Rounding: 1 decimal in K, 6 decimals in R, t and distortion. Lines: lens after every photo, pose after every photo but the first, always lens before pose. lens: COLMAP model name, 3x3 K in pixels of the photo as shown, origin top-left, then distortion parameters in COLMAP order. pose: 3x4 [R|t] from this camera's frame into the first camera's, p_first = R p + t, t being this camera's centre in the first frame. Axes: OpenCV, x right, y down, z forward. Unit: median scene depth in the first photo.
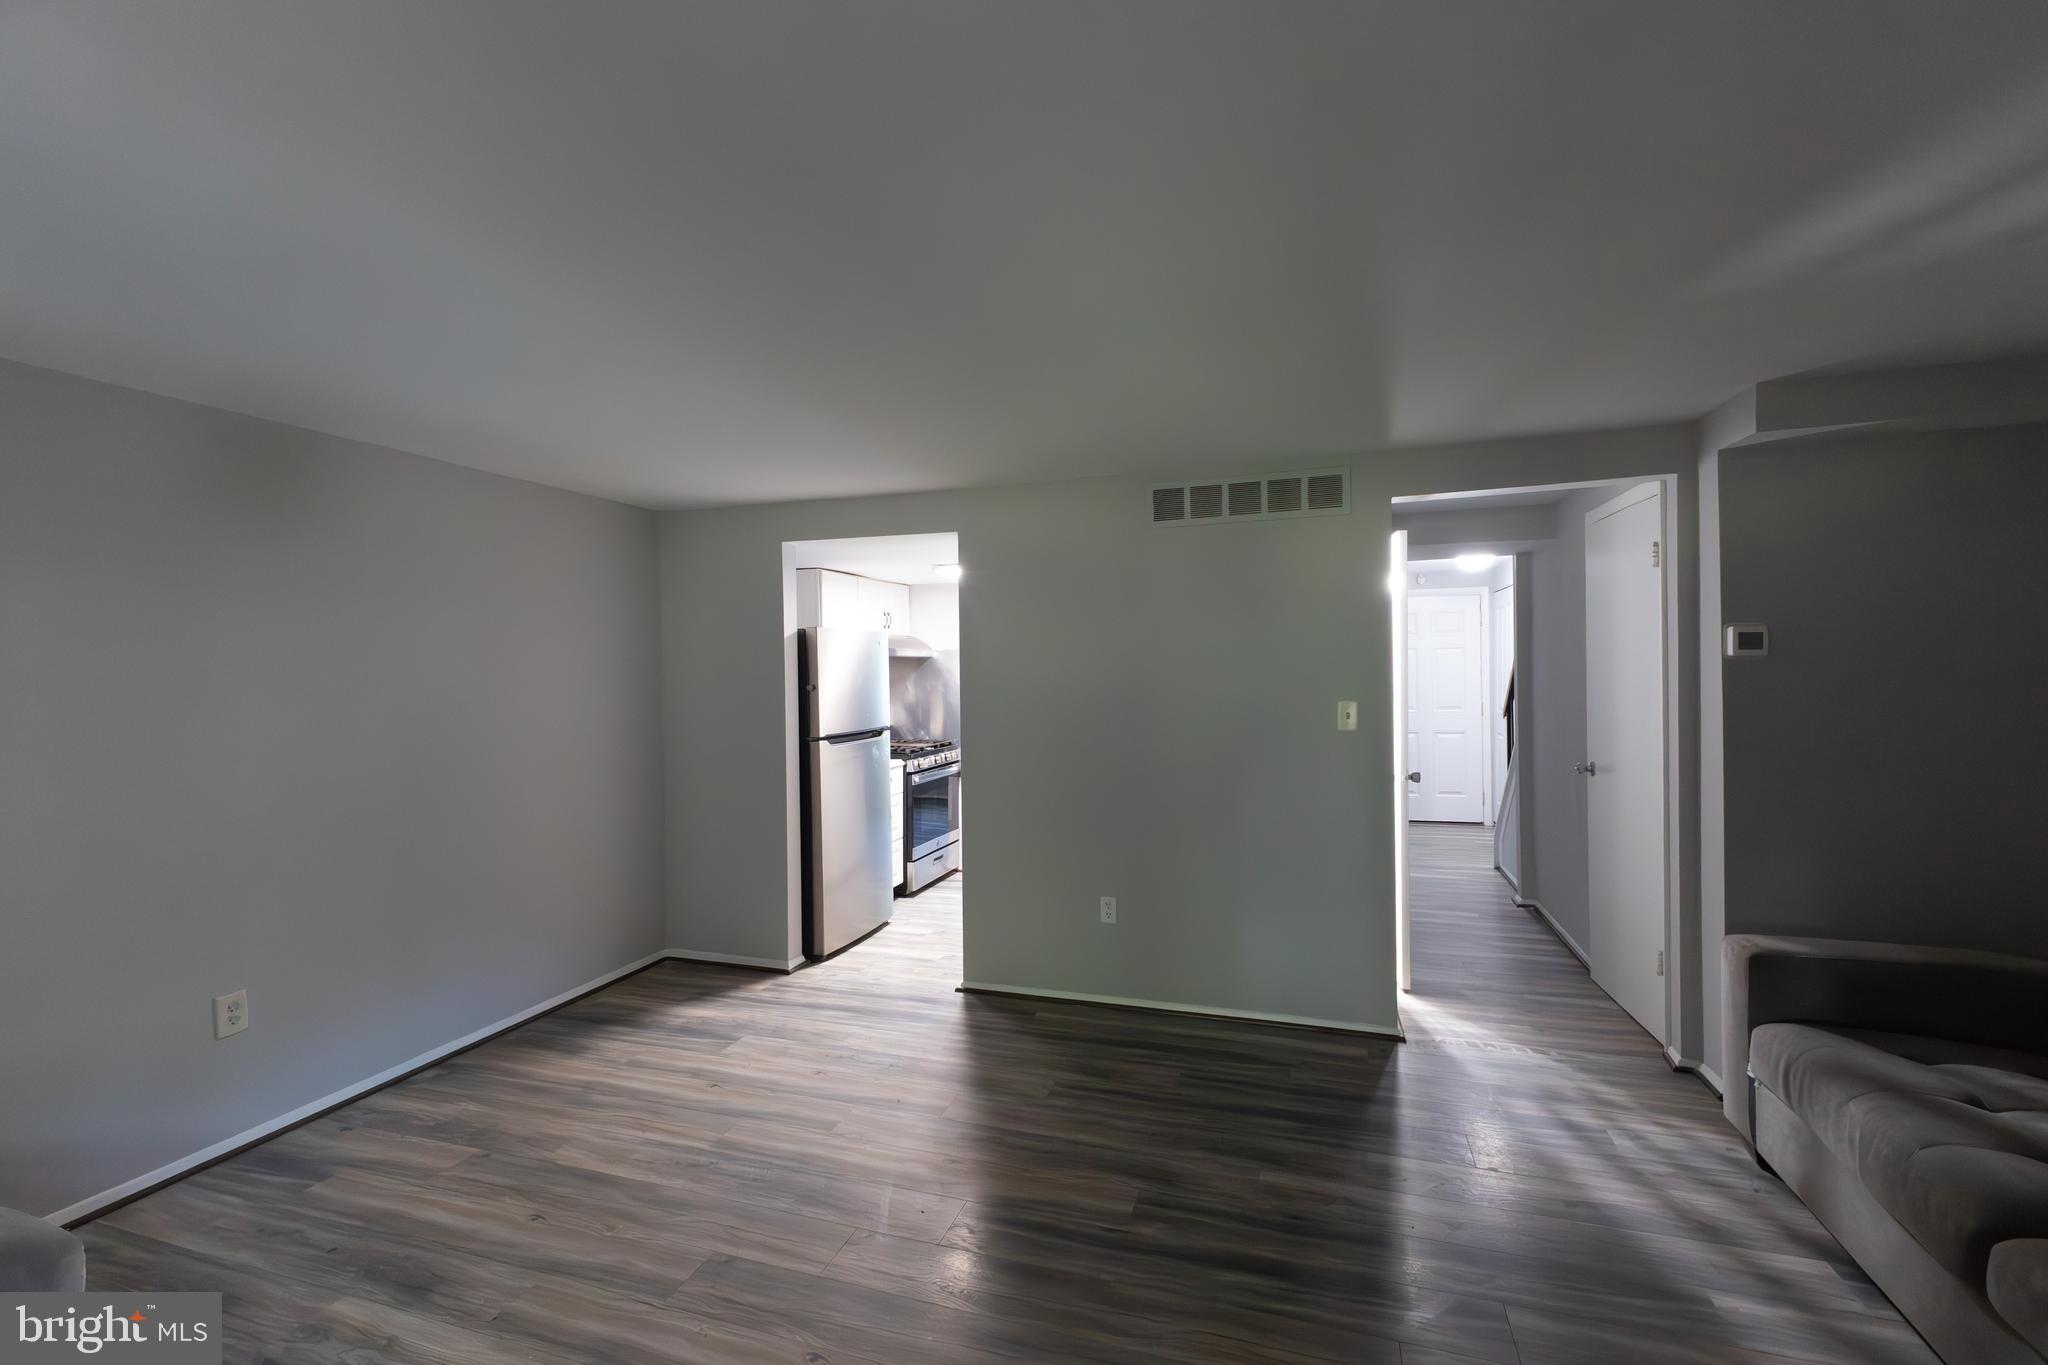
lens RADIAL K [[893.7, 0, 1028.0], [0, 893.7, 679.1], [0, 0, 1]] dist [0.001833, 0.000175]
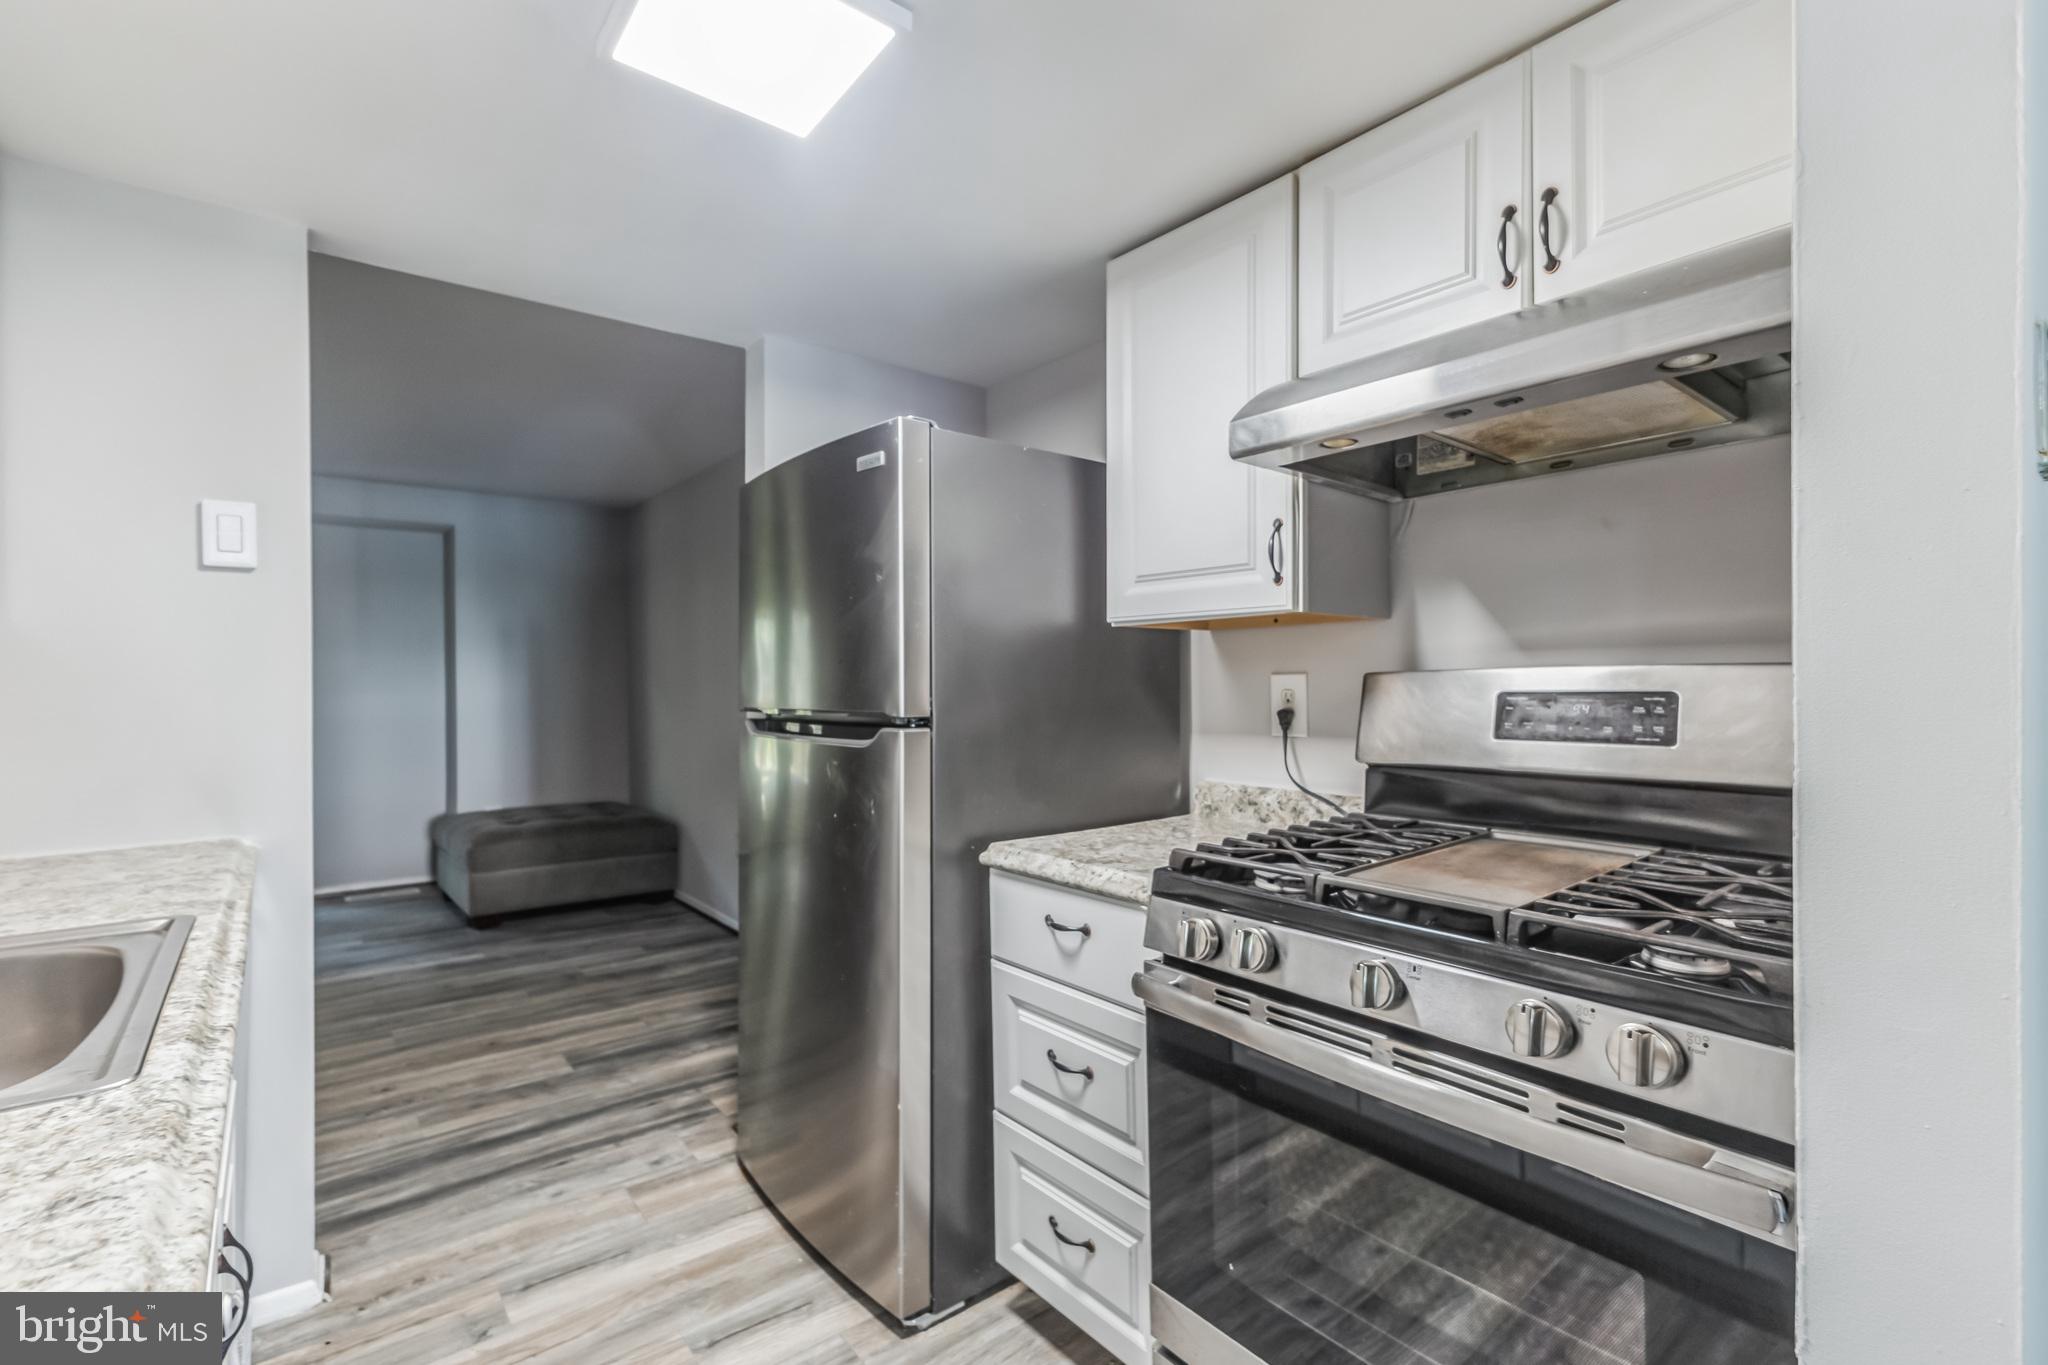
lens RADIAL K [[893.7, 0, 1022.8], [0, 893.7, 679.8], [0, 0, 1]] dist [0.001833, 0.000175]
pose [[-0.528368, 0.016132, -0.848862, 0.152719], [0.001764, 0.999838, 0.017904, 0.047786], [0.849013, 0.007963, -0.528311, 1.946913]]
